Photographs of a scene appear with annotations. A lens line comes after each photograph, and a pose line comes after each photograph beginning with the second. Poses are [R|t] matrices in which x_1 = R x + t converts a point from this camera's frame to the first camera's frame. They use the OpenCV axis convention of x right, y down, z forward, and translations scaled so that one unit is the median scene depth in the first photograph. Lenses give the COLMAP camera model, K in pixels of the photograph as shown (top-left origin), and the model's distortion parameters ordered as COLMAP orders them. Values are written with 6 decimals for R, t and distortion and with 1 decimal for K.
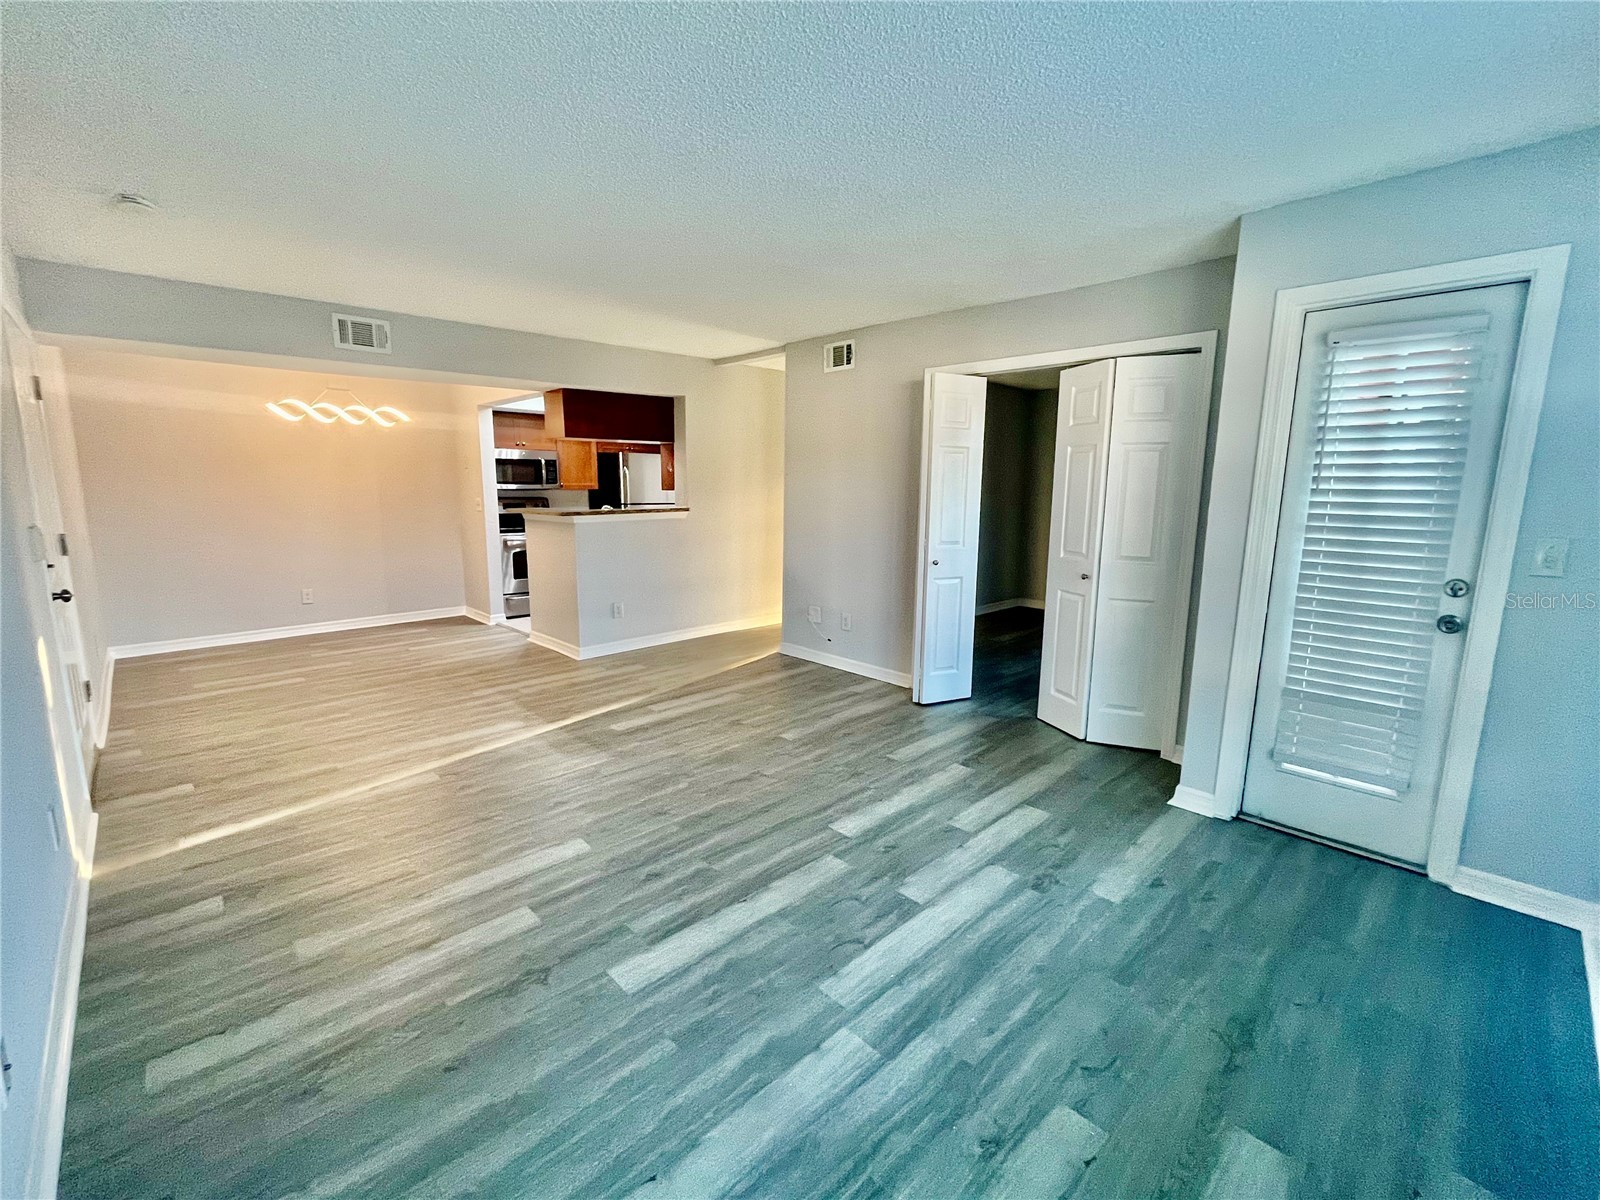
lens RADIAL K [[679.1, 0, 800.0], [0, 679.1, 600.0], [0, 0, 1]] dist [0.000046, 0.000313]
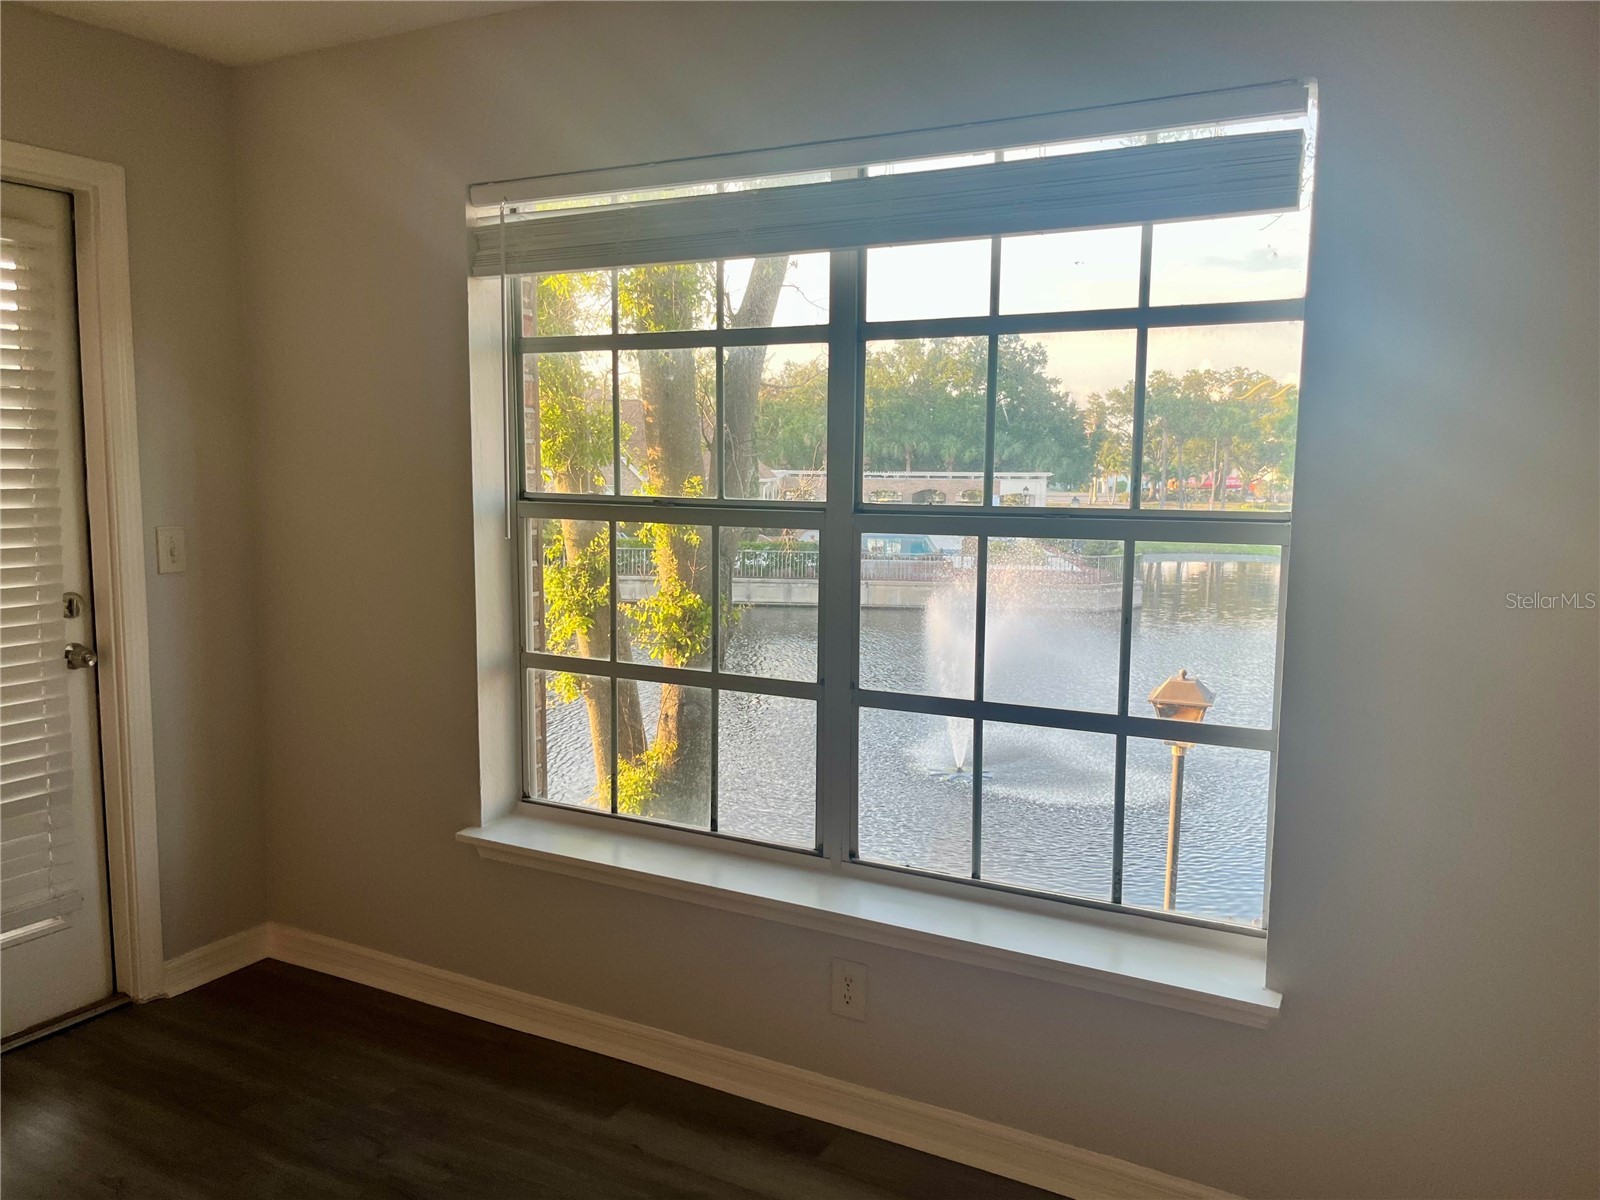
lens RADIAL K [[1245.8, 0, 800.0], [0, 1245.8, 600.0], [0, 0, 1]] dist [0.089640, -0.005836]
pose [[-0.295493, -0.126130, 0.946982, -0.183446], [0.141440, 0.974547, 0.173936, -0.051558], [-0.944817, 0.185338, -0.270132, 0.222347]]
